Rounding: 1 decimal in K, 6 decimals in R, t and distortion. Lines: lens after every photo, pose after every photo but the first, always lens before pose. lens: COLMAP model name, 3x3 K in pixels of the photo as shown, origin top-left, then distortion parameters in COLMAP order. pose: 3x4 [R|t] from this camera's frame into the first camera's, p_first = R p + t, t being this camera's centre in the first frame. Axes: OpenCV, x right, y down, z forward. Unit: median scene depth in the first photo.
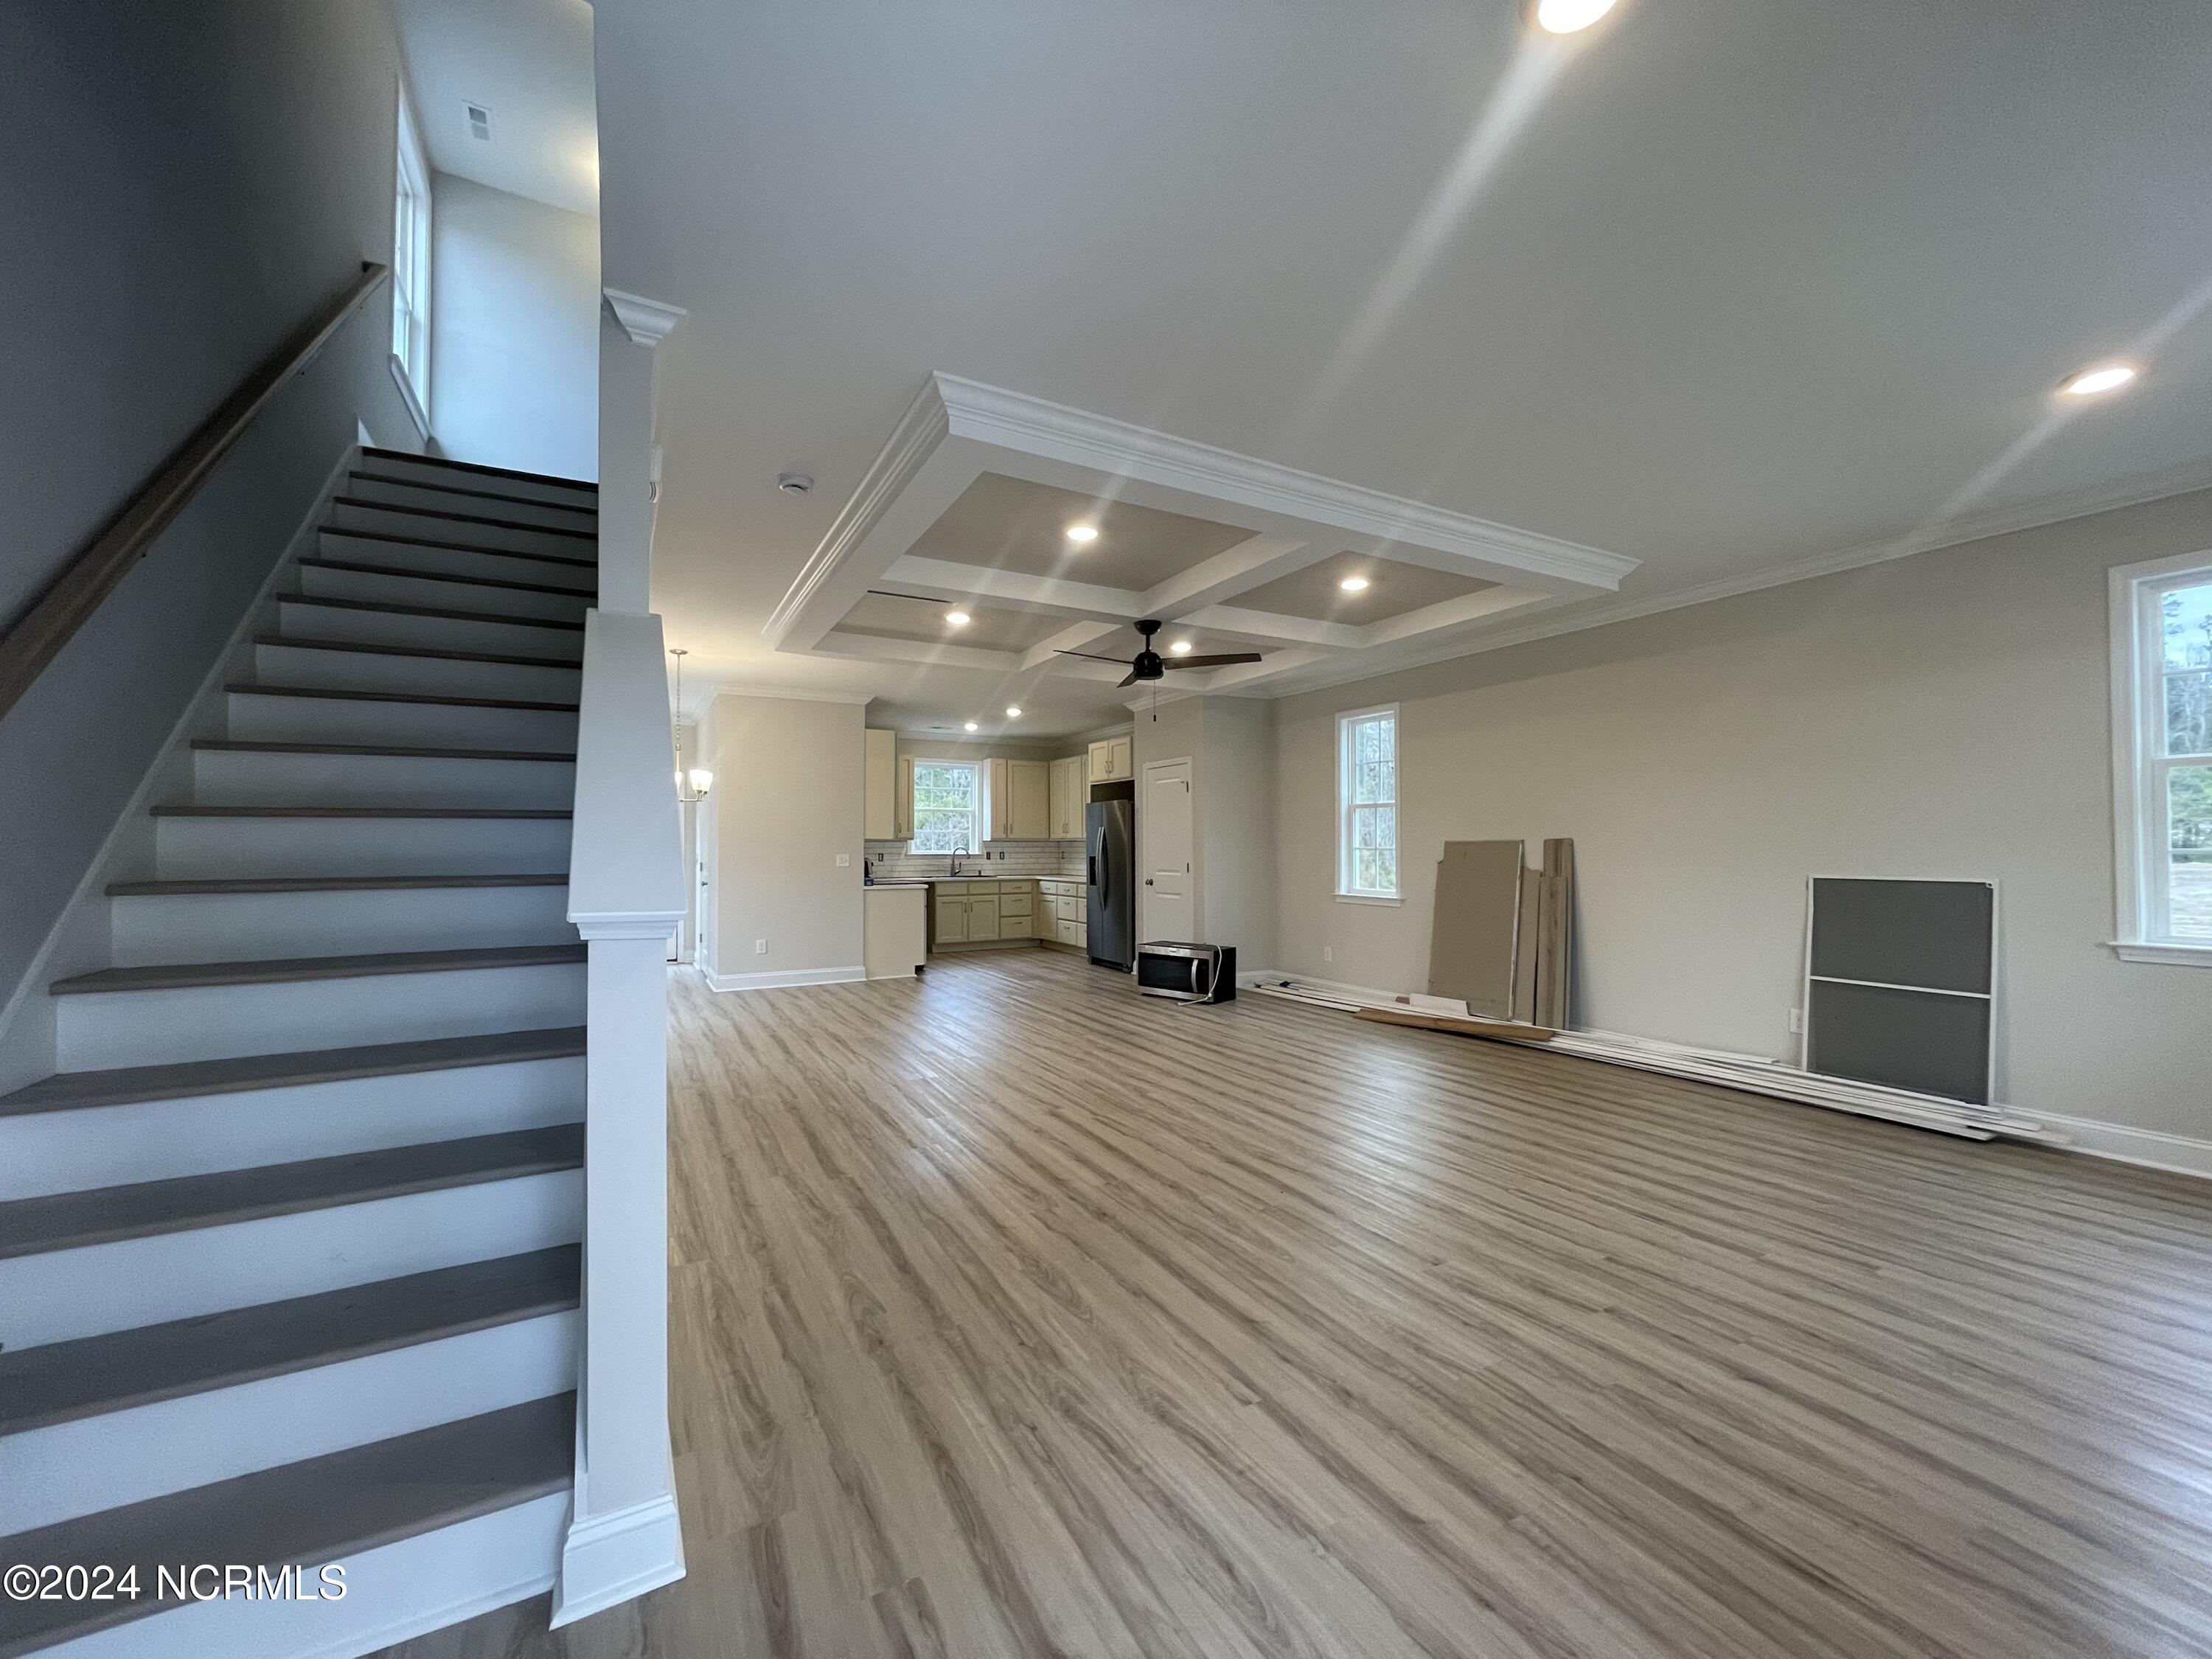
lens RADIAL K [[895.8, 0, 1088.0], [0, 895.8, 827.5], [0, 0, 1]] dist [-0.014228, 0.010443]
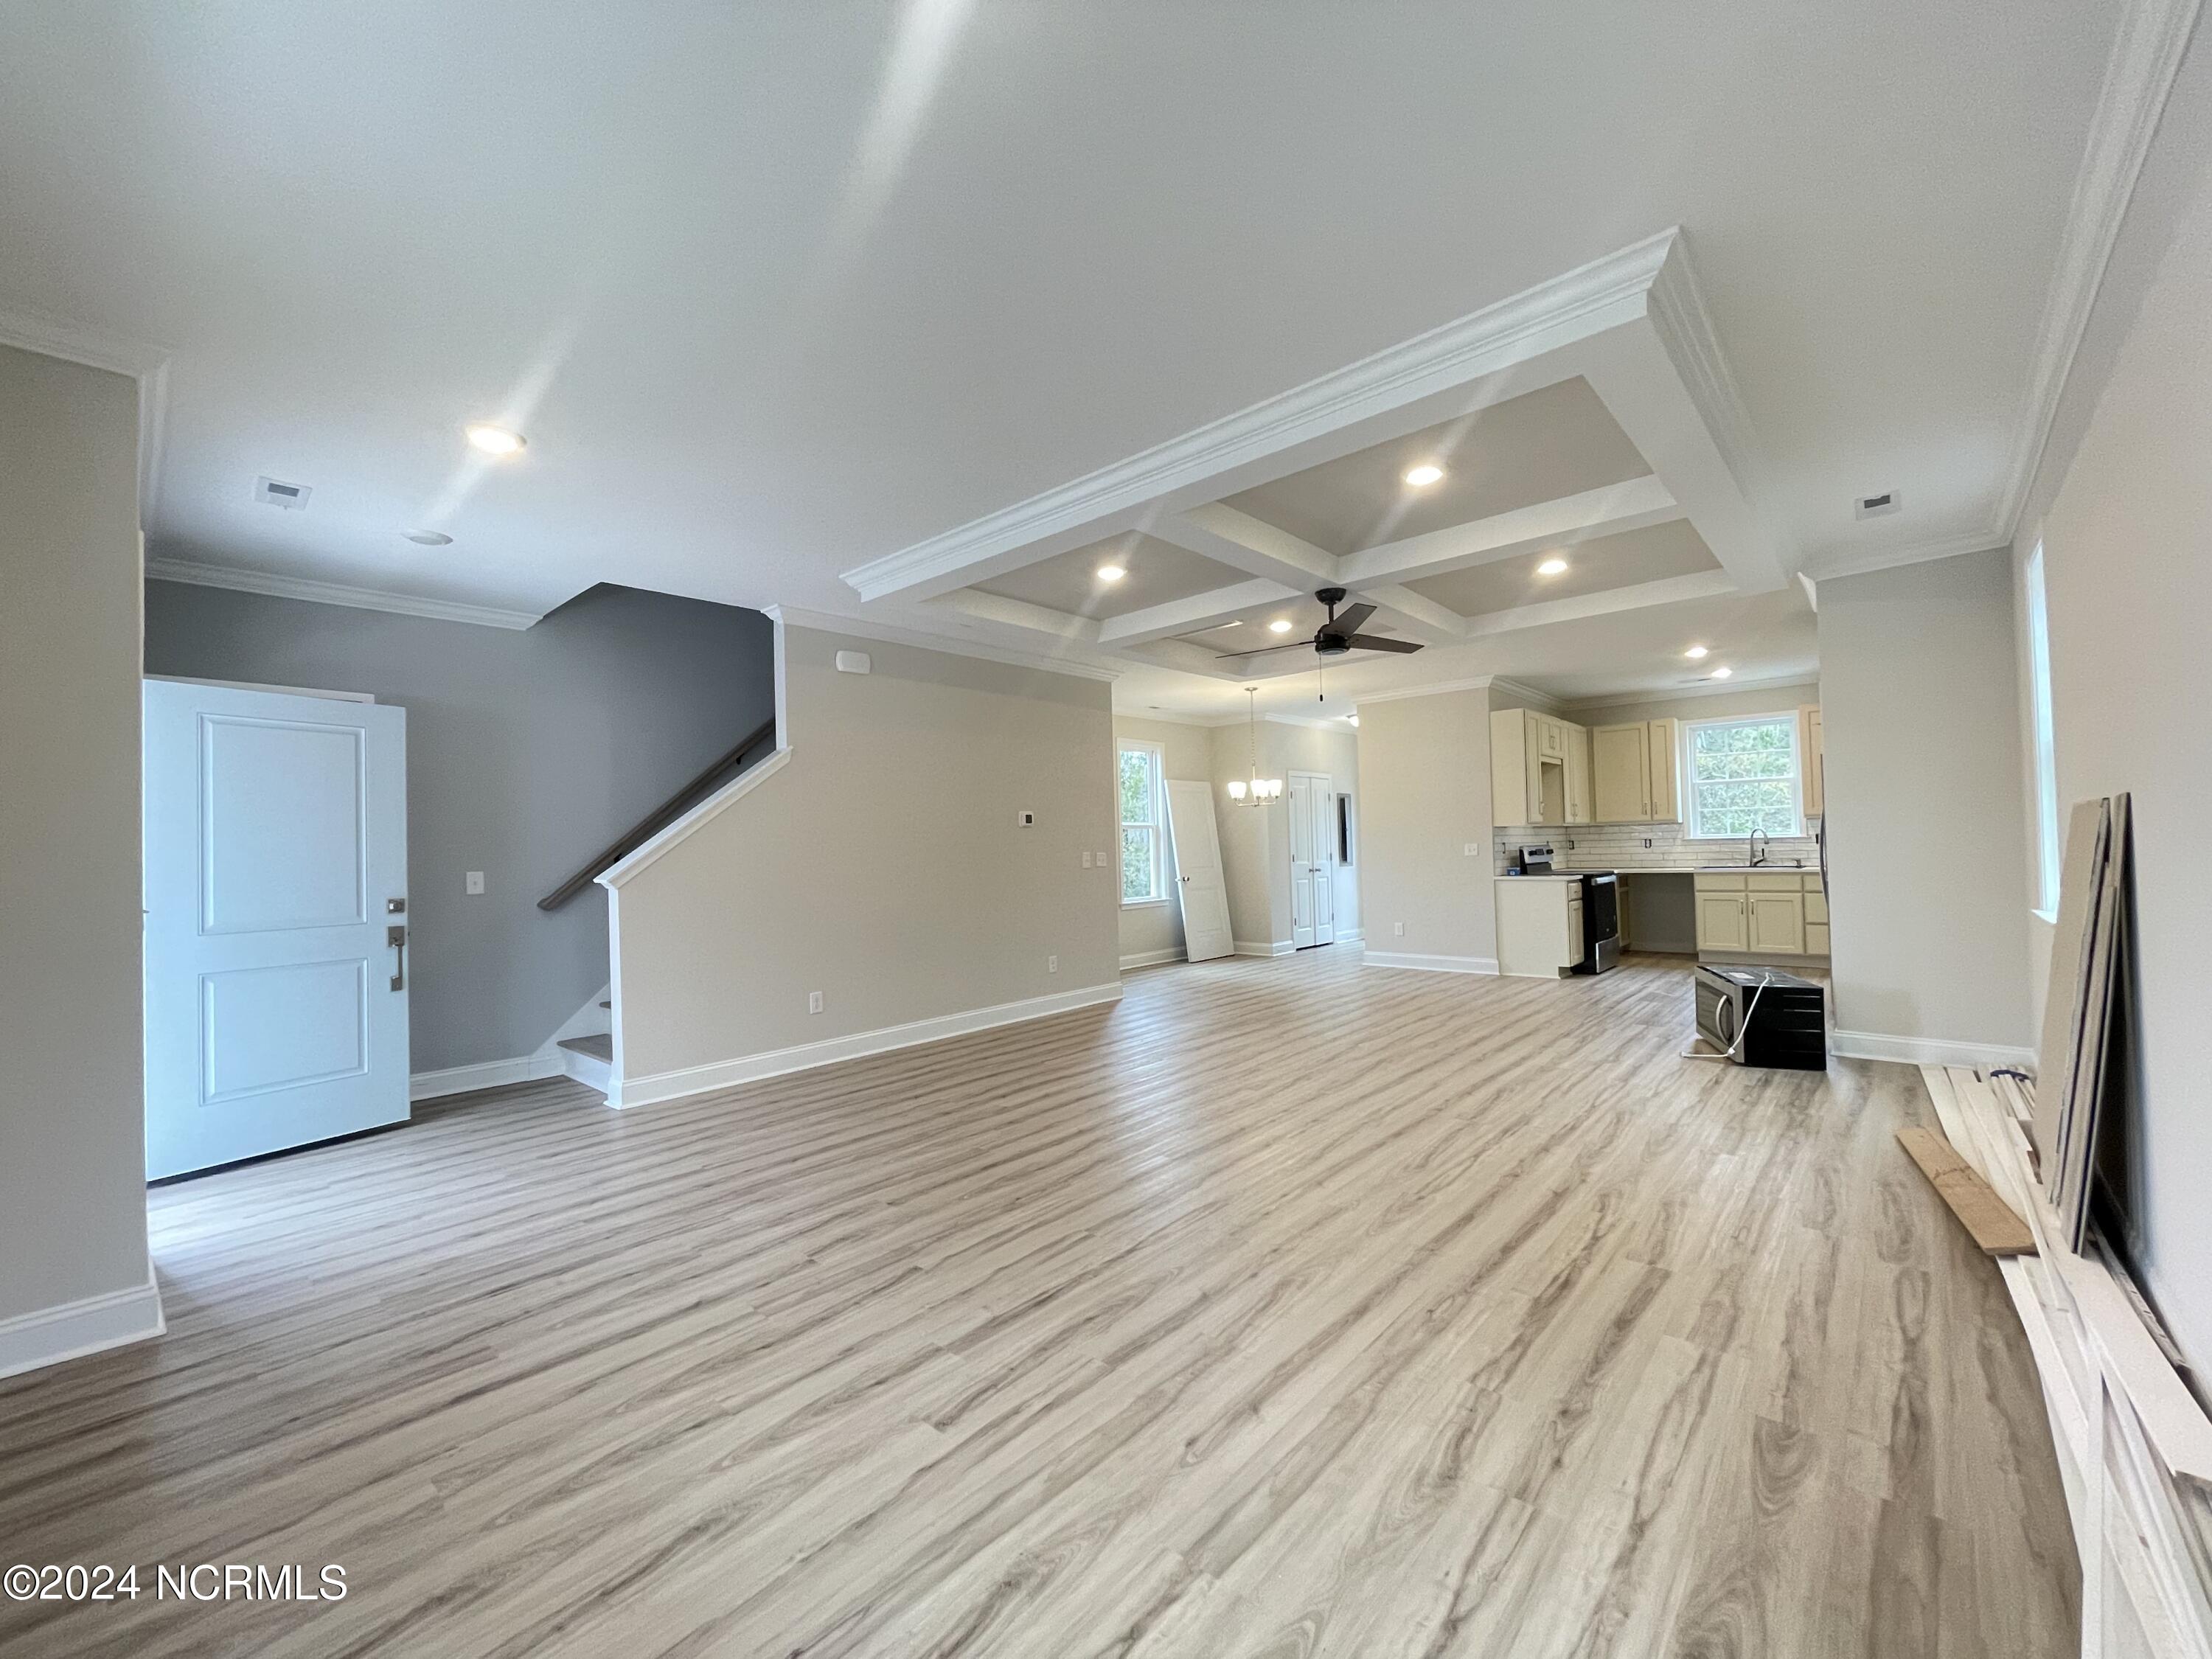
lens RADIAL K [[888.8, 0, 1093.2], [0, 888.8, 833.2], [0, 0, 1]] dist [0.000348, -0.000056]
pose [[0.315132, -0.025647, -0.948701, 1.300494], [0.049040, 0.998739, -0.010711, 0.021581], [0.947780, -0.043149, 0.315993, 0.734325]]
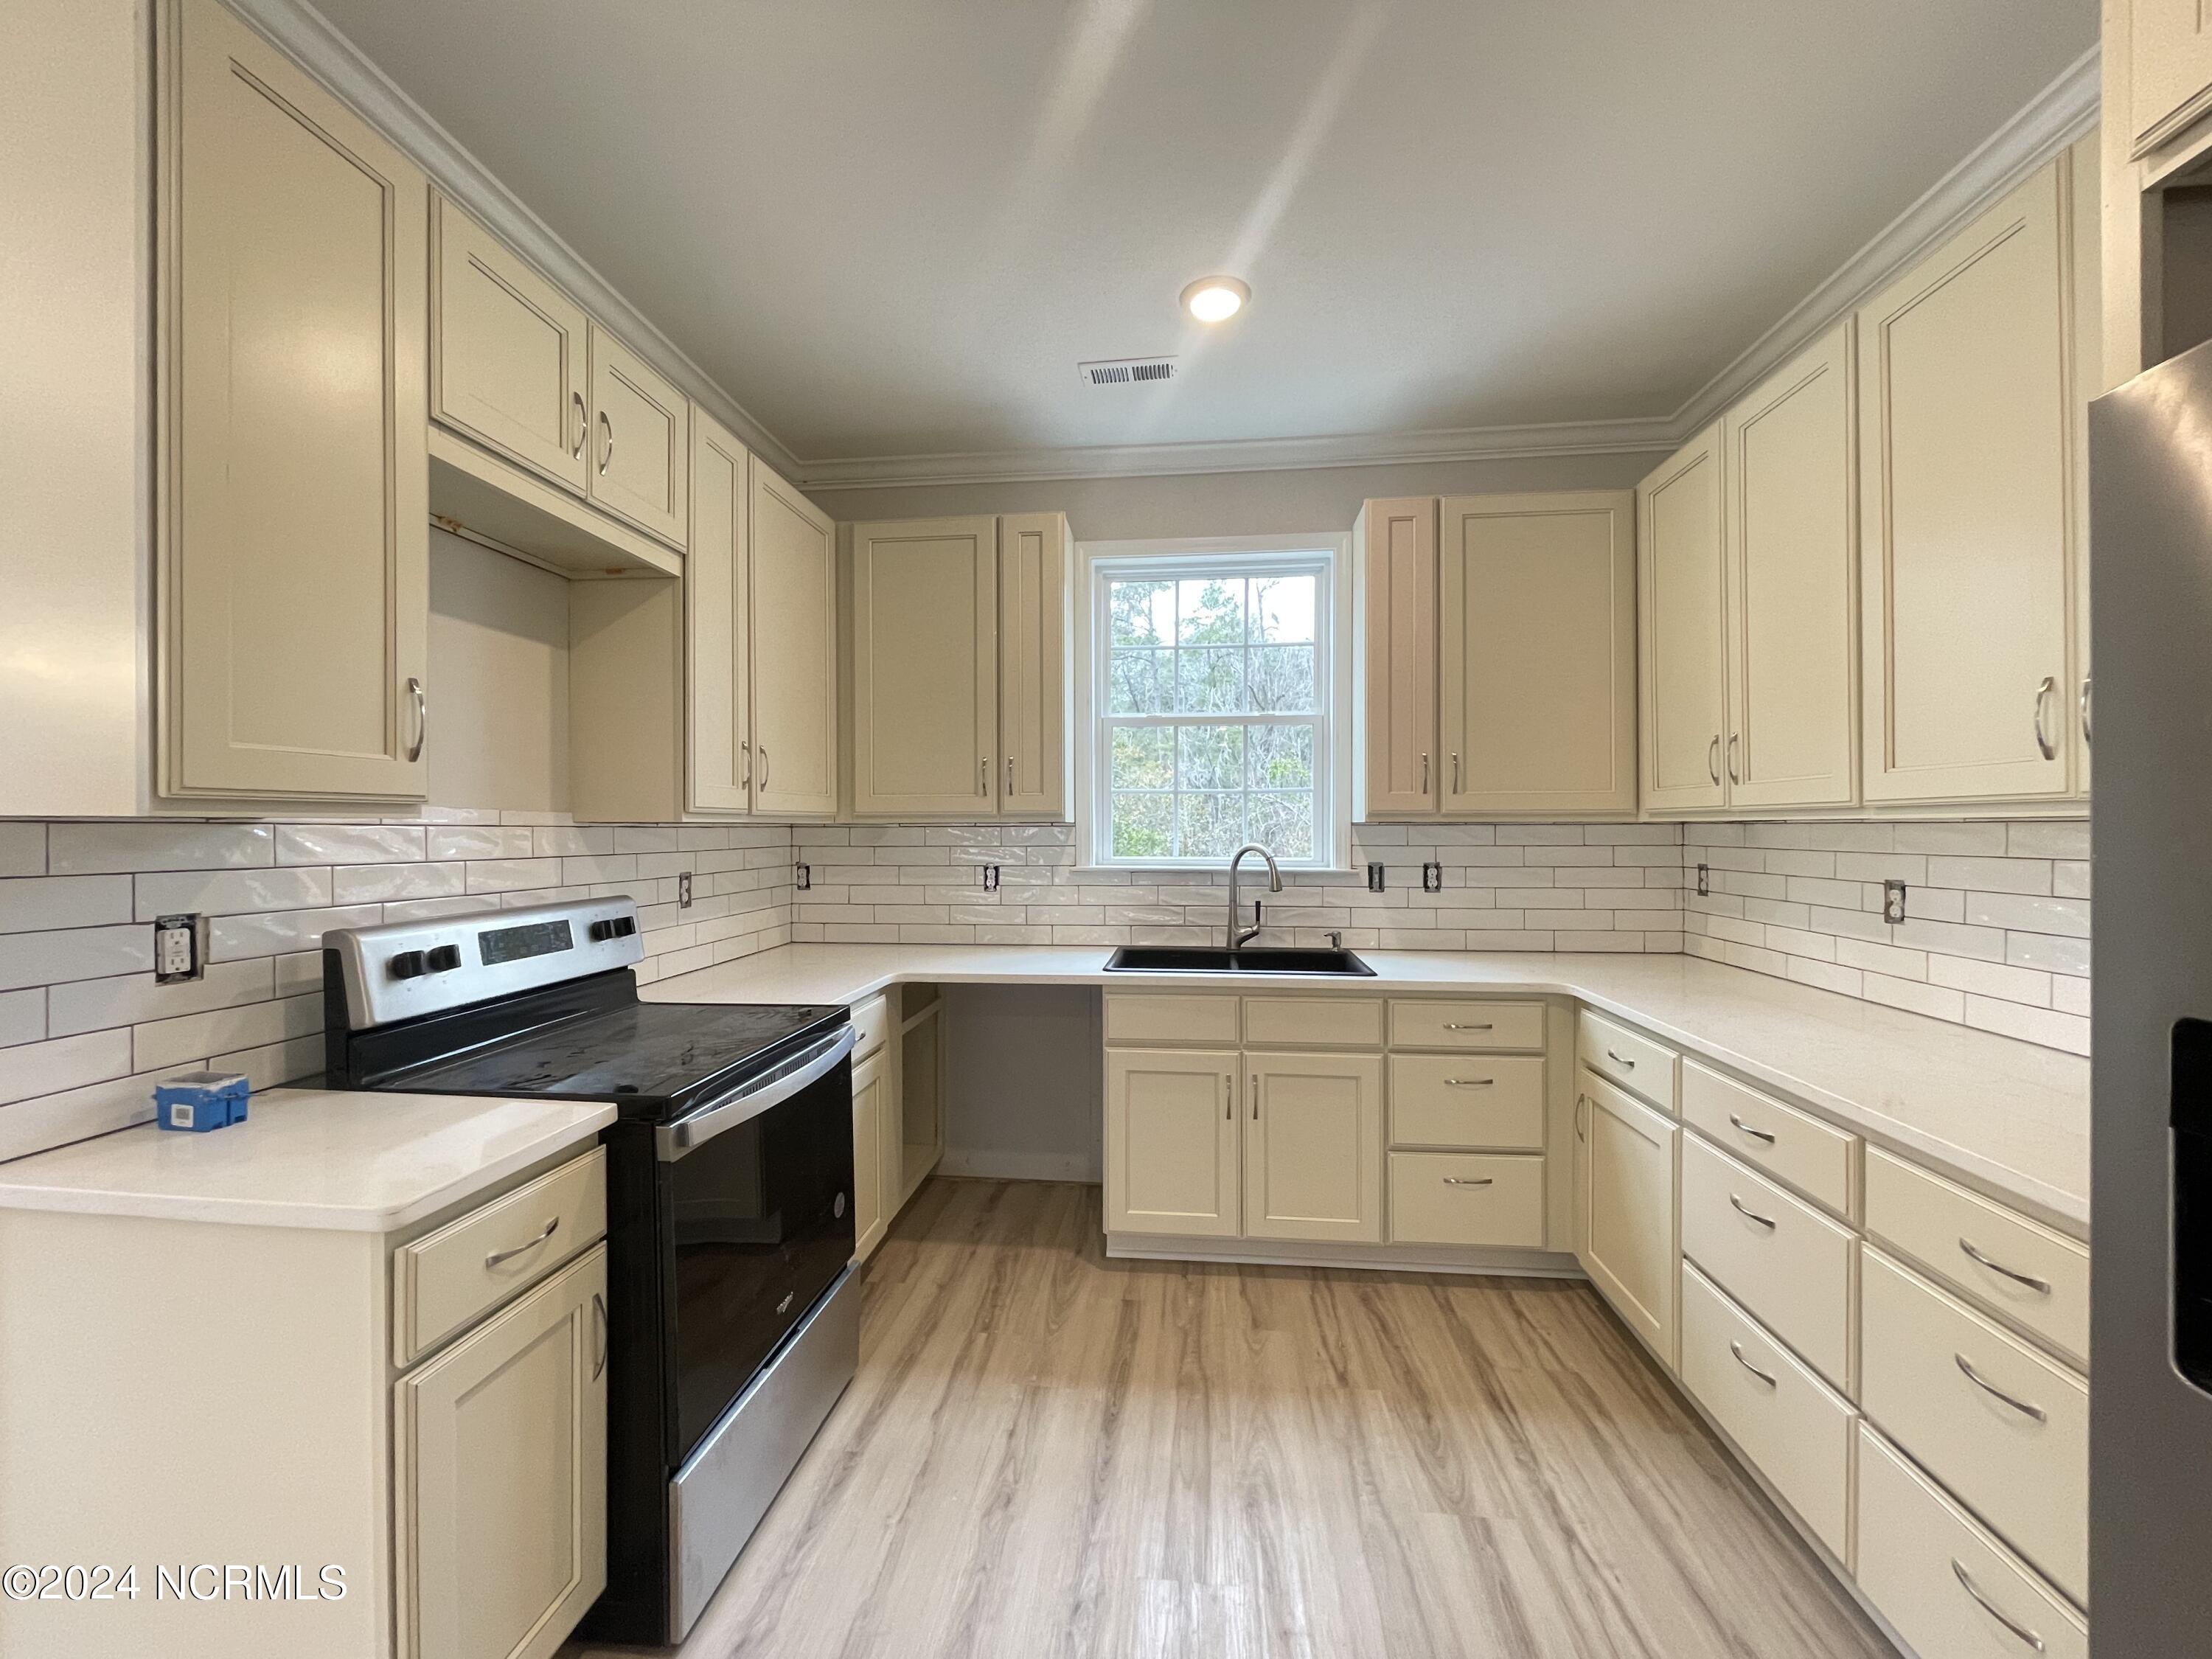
lens RADIAL K [[888.8, 0, 1093.2], [0, 888.8, 833.2], [0, 0, 1]] dist [0.000348, -0.000056]
pose [[0.816771, 0.001422, -0.576960, -0.087696], [0.014781, 0.999617, 0.023389, 0.037061], [0.576772, -0.027632, 0.816437, 2.465881]]
